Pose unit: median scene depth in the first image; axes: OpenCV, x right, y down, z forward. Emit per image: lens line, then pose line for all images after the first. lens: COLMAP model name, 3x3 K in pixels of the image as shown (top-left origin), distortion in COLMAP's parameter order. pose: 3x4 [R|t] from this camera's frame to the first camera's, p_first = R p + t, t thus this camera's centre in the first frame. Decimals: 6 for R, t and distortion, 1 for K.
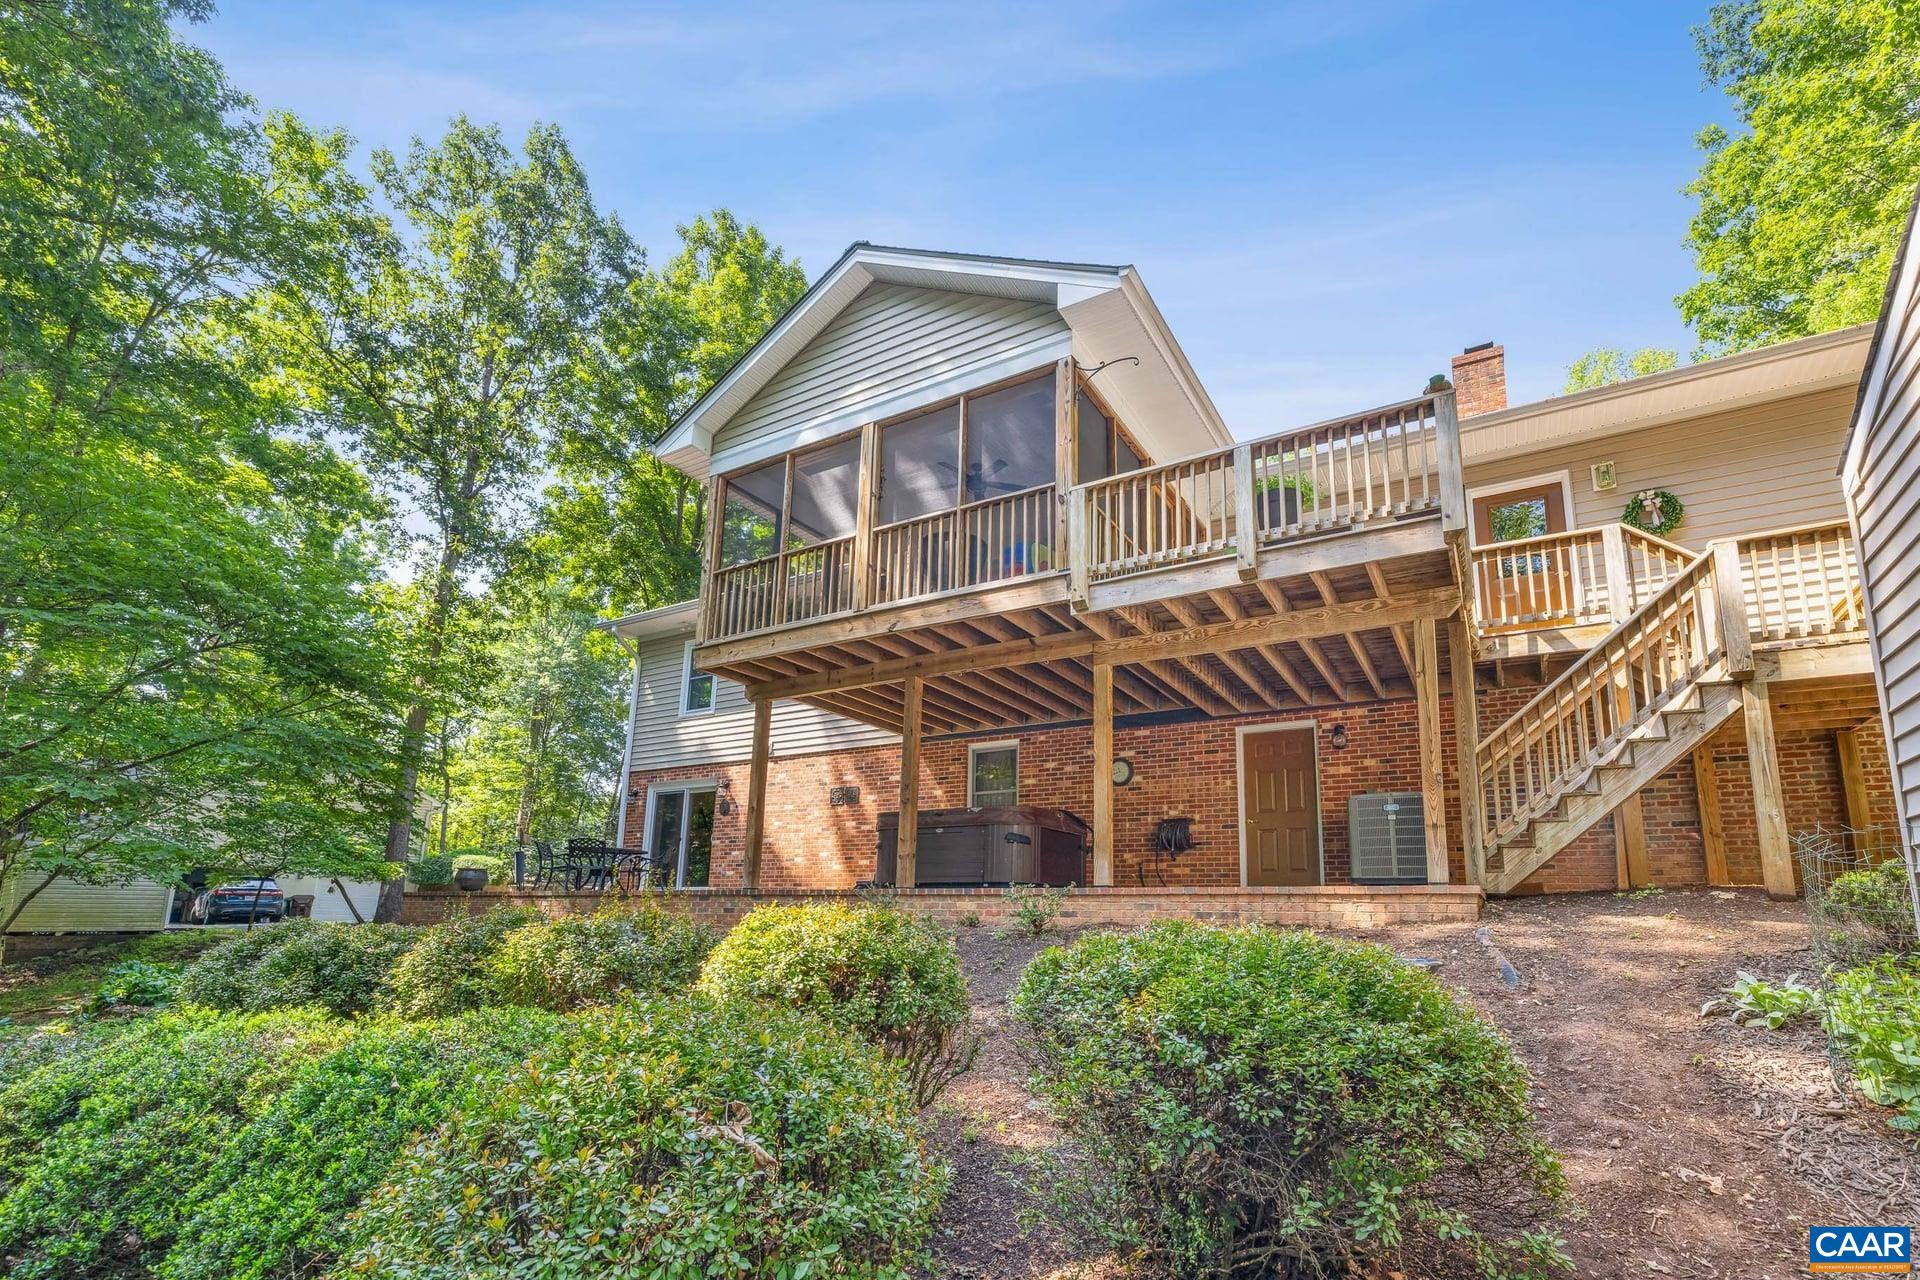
lens RADIAL K [[845.3, 0, 989.5], [0, 845.3, 759.7], [0, 0, 1]] dist [0.002437, 0.000012]
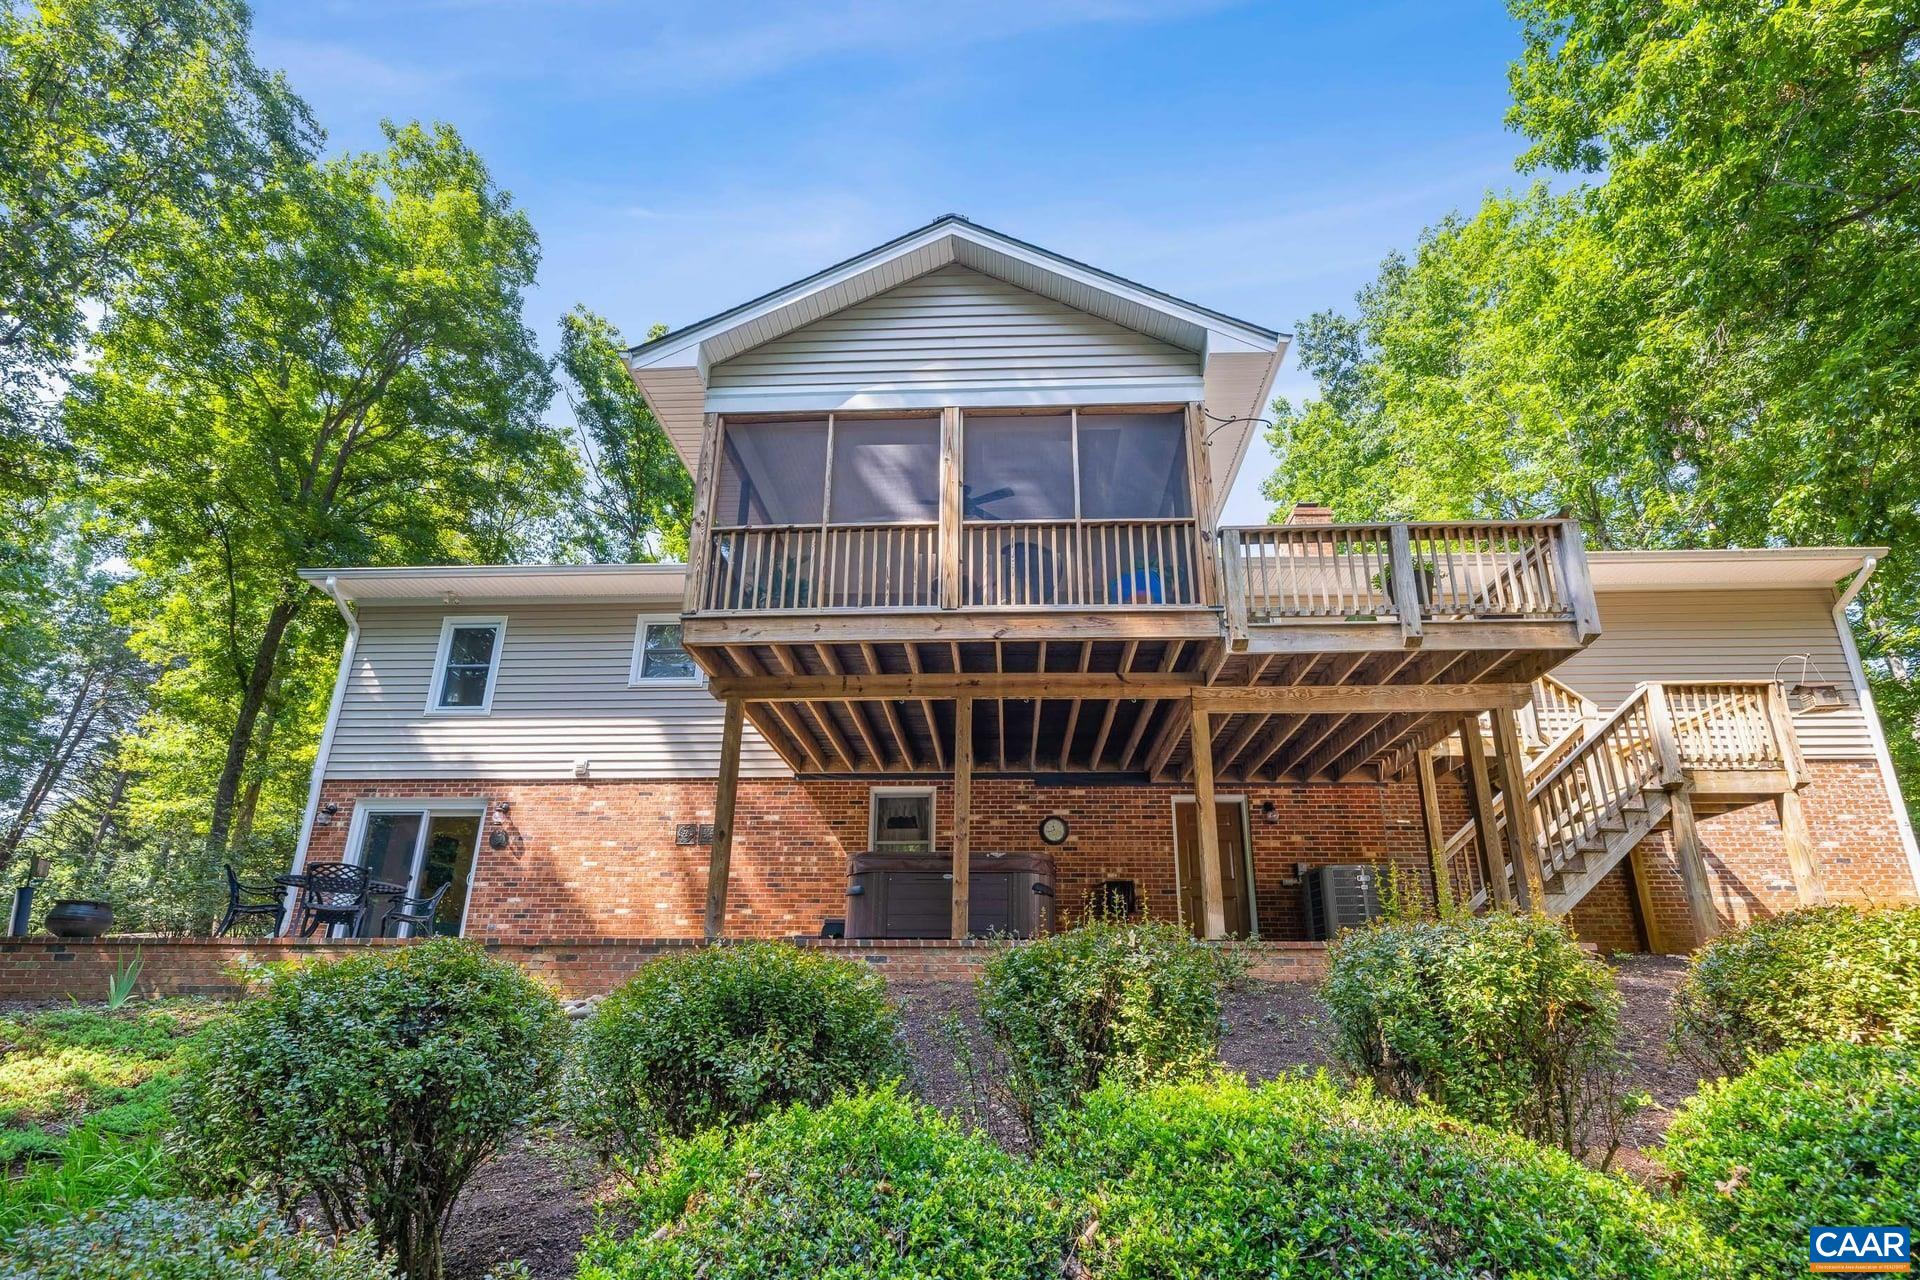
lens RADIAL K [[843.5, 0, 969.9], [0, 843.5, 758.3], [0, 0, 1]] dist [0.003063, 0.000379]
pose [[0.893693, 0.121062, 0.432039, -0.438649], [-0.078724, 0.990282, -0.114644, 0.062635], [-0.441719, 0.068445, 0.894539, 0.214761]]
